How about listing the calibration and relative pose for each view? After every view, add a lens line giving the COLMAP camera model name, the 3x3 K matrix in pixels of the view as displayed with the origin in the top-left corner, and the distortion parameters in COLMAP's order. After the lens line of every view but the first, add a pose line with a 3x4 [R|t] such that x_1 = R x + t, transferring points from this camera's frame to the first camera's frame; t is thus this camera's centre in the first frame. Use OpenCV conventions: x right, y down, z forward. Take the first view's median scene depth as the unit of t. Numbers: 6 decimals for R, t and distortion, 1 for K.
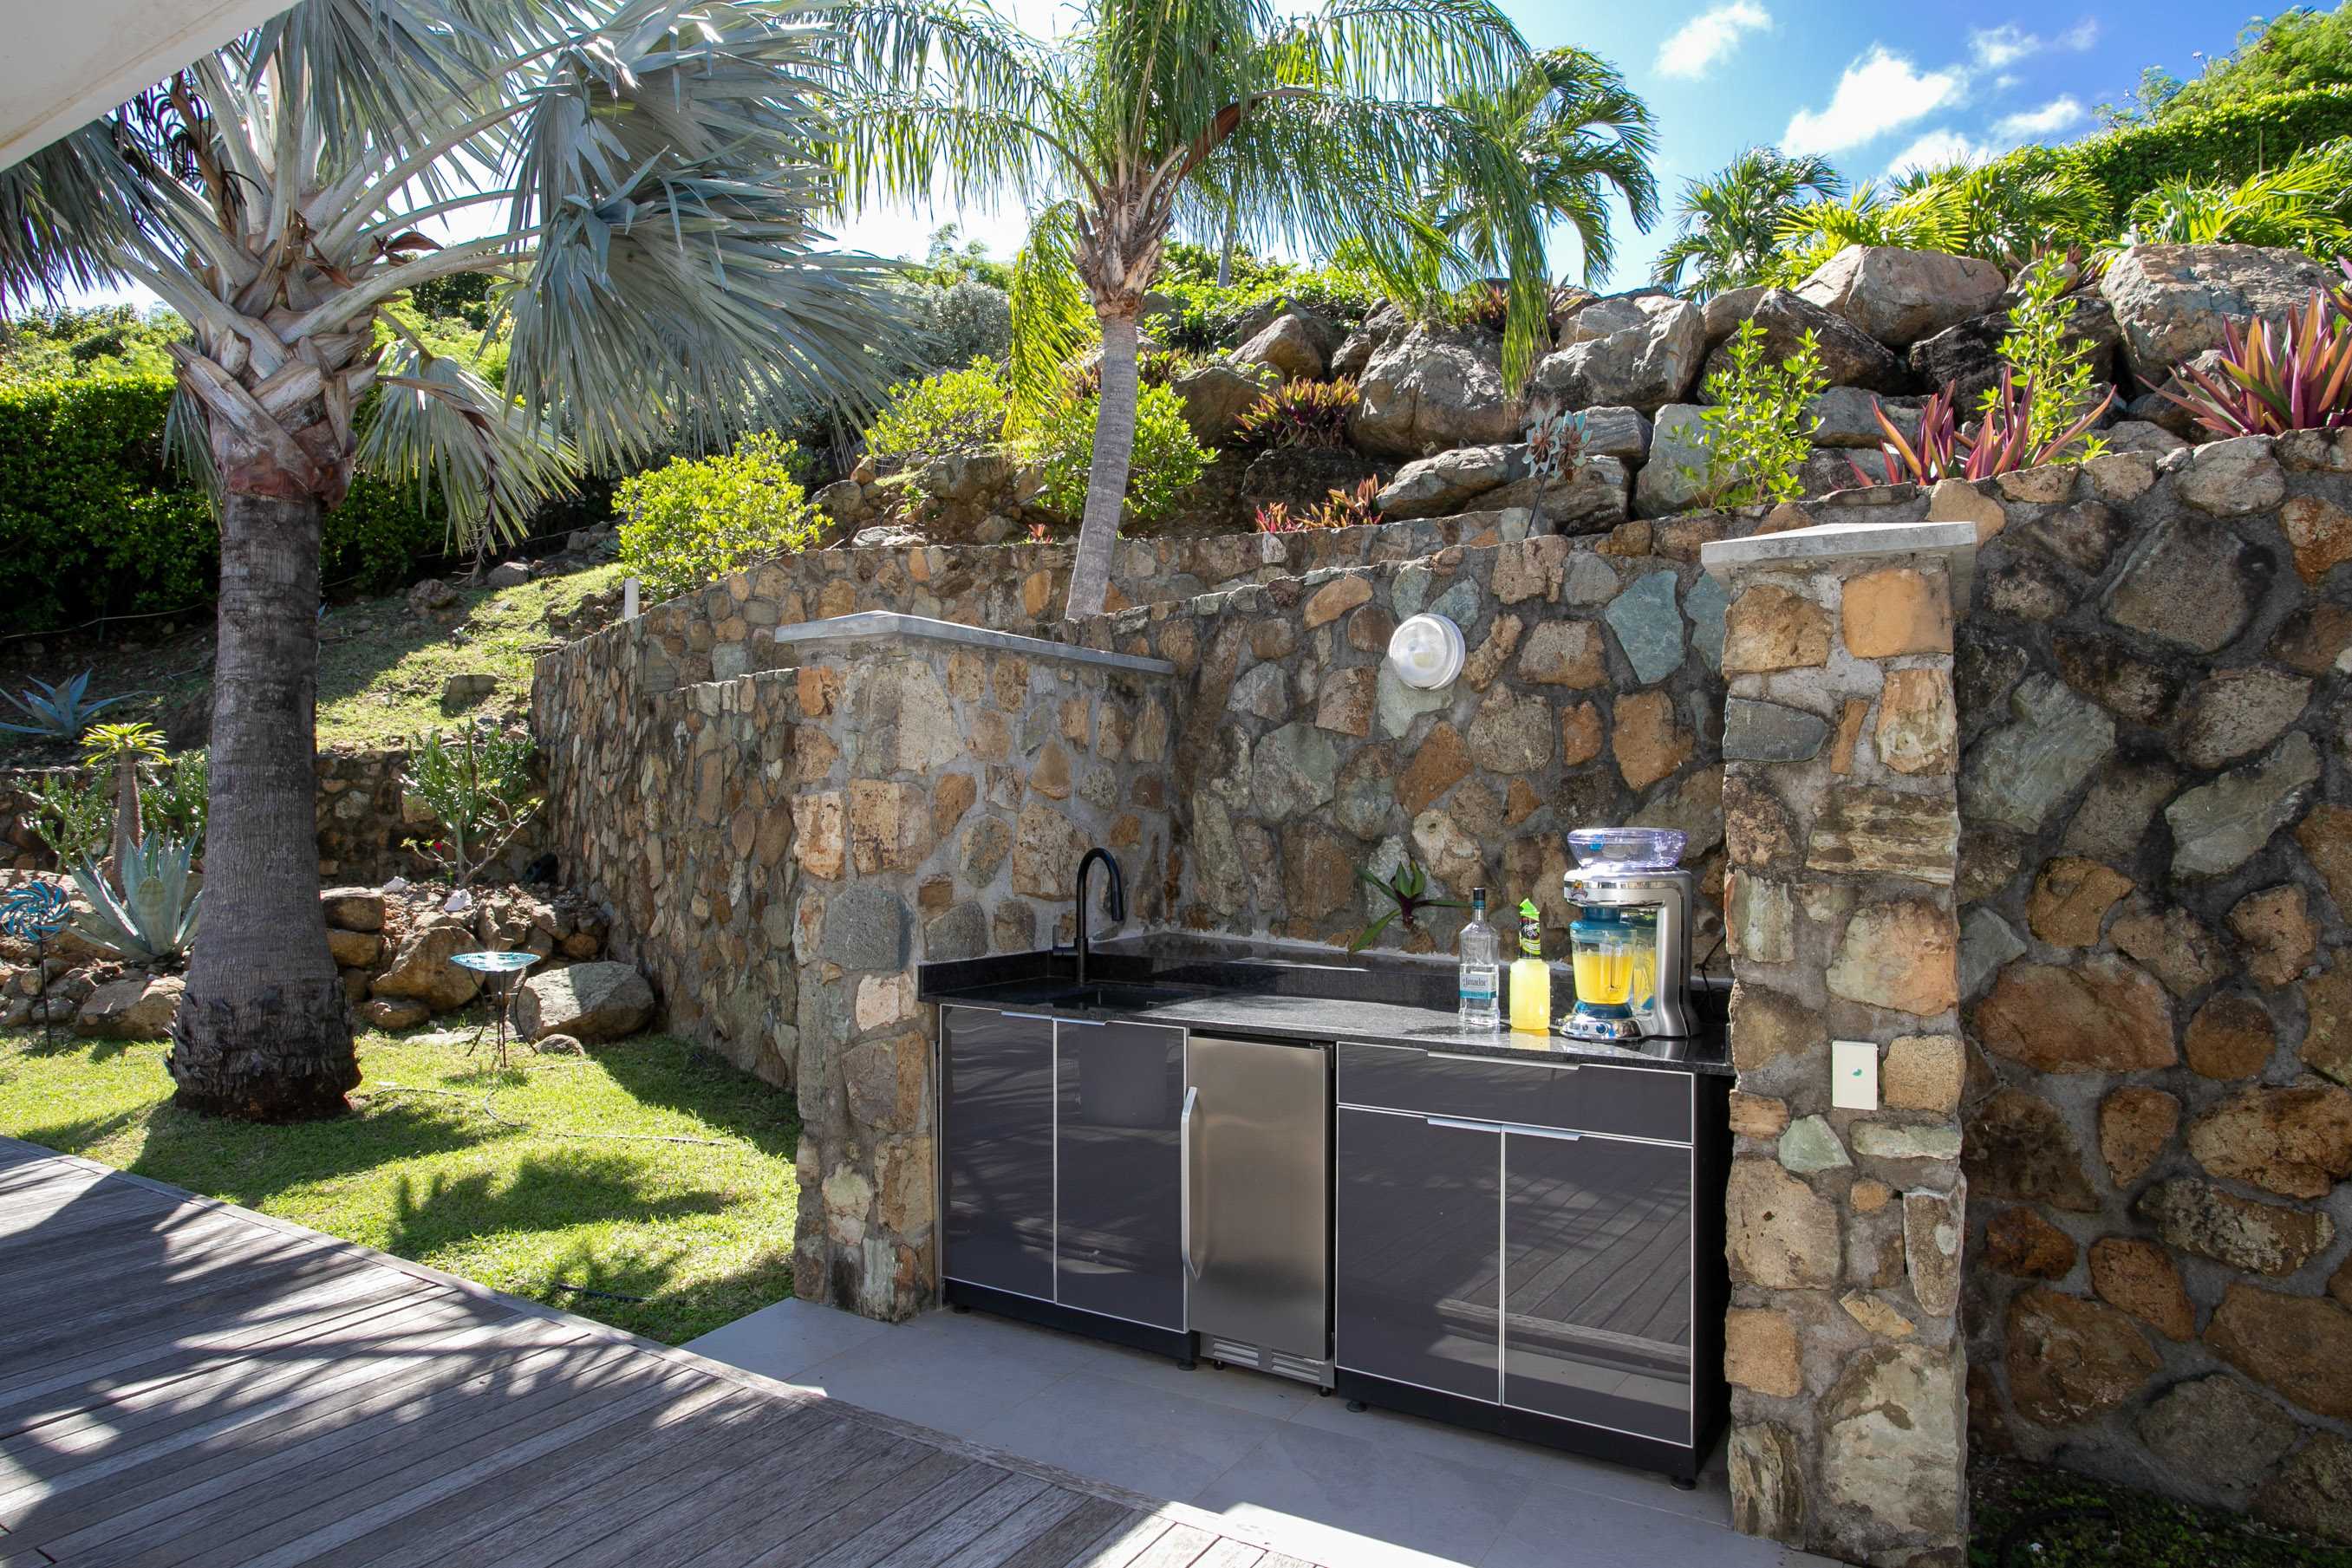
lens RADIAL K [[1459.0, 0, 1114.5], [0, 1459.0, 761.3], [0, 0, 1]] dist [-0.071925, 0.047938]
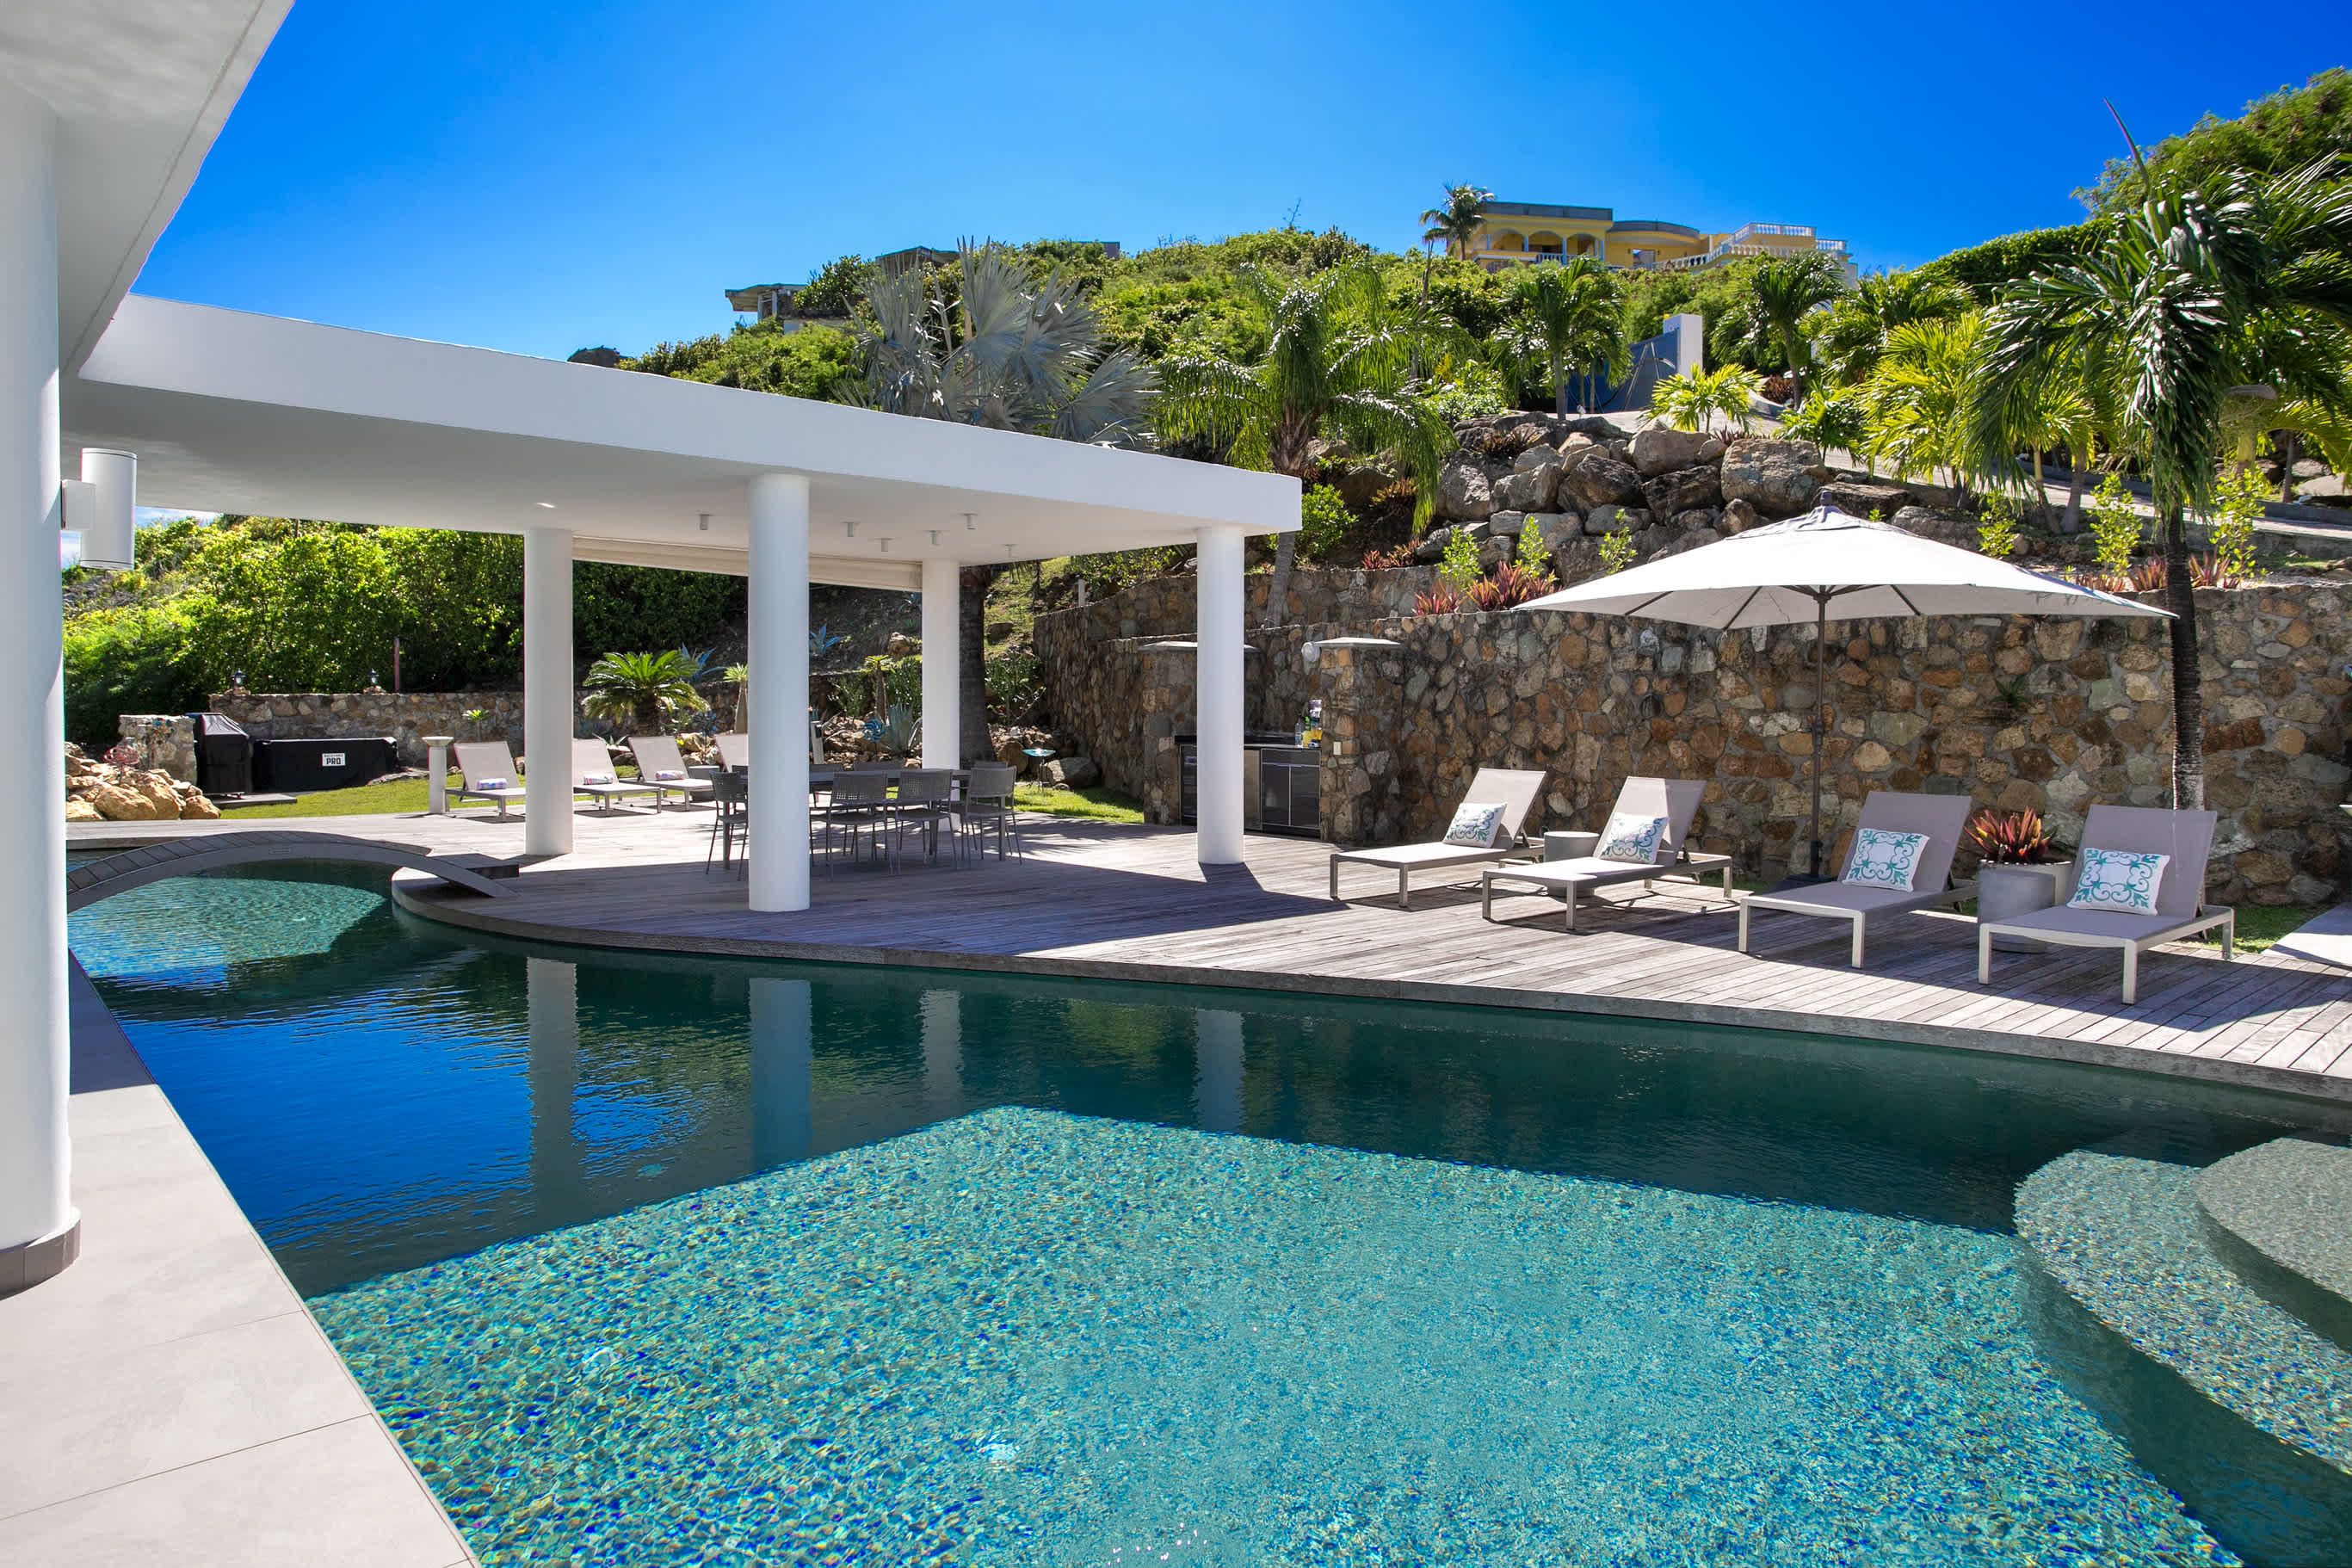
lens RADIAL K [[1459.1, 0, 1114.5], [0, 1459.1, 761.3], [0, 0, 1]] dist [-0.071925, 0.047938]
pose [[0.963093, 0.014017, -0.268802, 0.661012], [0.009047, 0.996393, 0.084372, -0.104296], [0.269015, -0.083690, 0.959493, -2.425669]]
